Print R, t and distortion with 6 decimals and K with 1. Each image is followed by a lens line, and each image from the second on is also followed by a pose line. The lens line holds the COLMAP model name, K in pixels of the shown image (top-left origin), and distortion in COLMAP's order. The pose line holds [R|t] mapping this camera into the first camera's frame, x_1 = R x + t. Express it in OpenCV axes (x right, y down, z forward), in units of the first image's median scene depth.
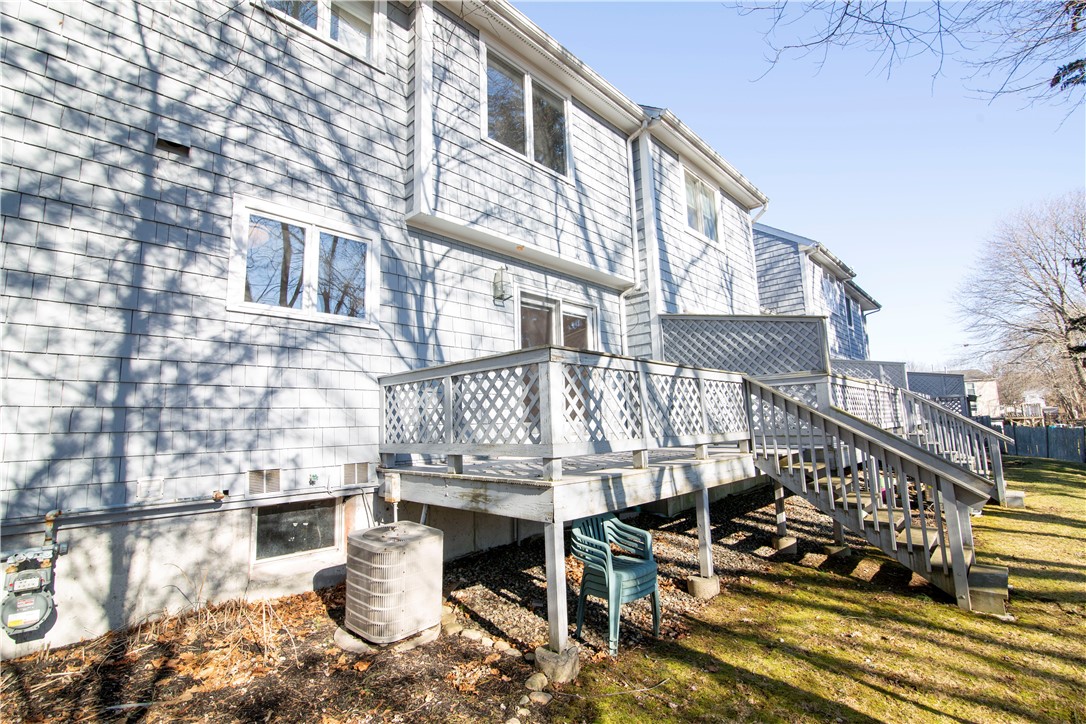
lens RADIAL K [[498.1, 0, 534.0], [0, 498.1, 358.2], [0, 0, 1]] dist [-0.017018, 0.001177]
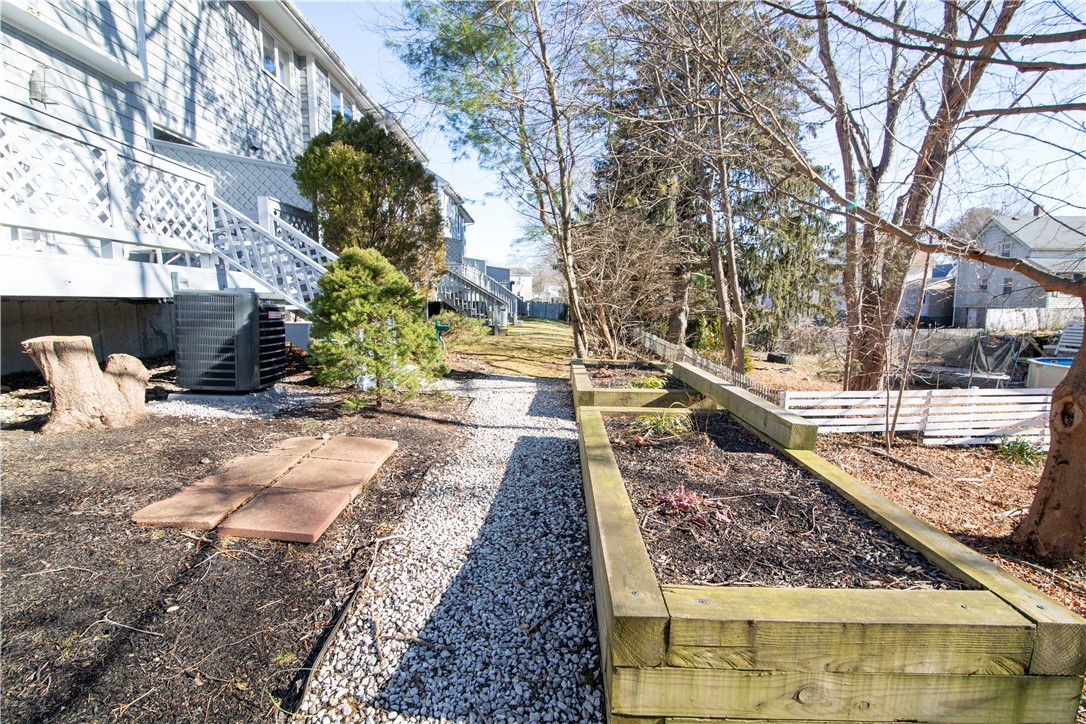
lens RADIAL K [[498.1, 0, 542.2], [0, 498.1, 365.3], [0, 0, 1]] dist [-0.017018, 0.001177]
pose [[0.718777, -0.064662, 0.692228, -1.060268], [-0.108826, 0.972928, 0.203882, -0.030202], [-0.686671, -0.221878, 0.692281, -1.357612]]
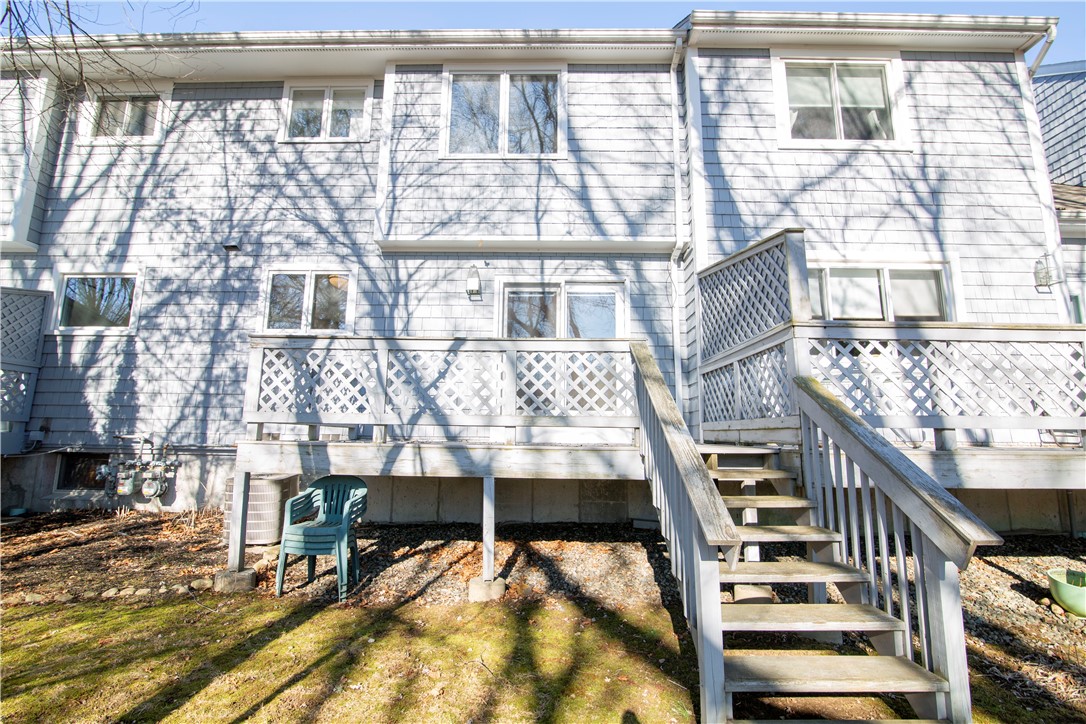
lens RADIAL K [[498.1, 0, 534.9], [0, 498.1, 357.7], [0, 0, 1]] dist [-0.017018, 0.001177]
pose [[0.677528, -0.081895, -0.730923, 0.920240], [0.065548, 0.996550, -0.050897, 0.092625], [0.732570, -0.013427, 0.680559, 0.418190]]
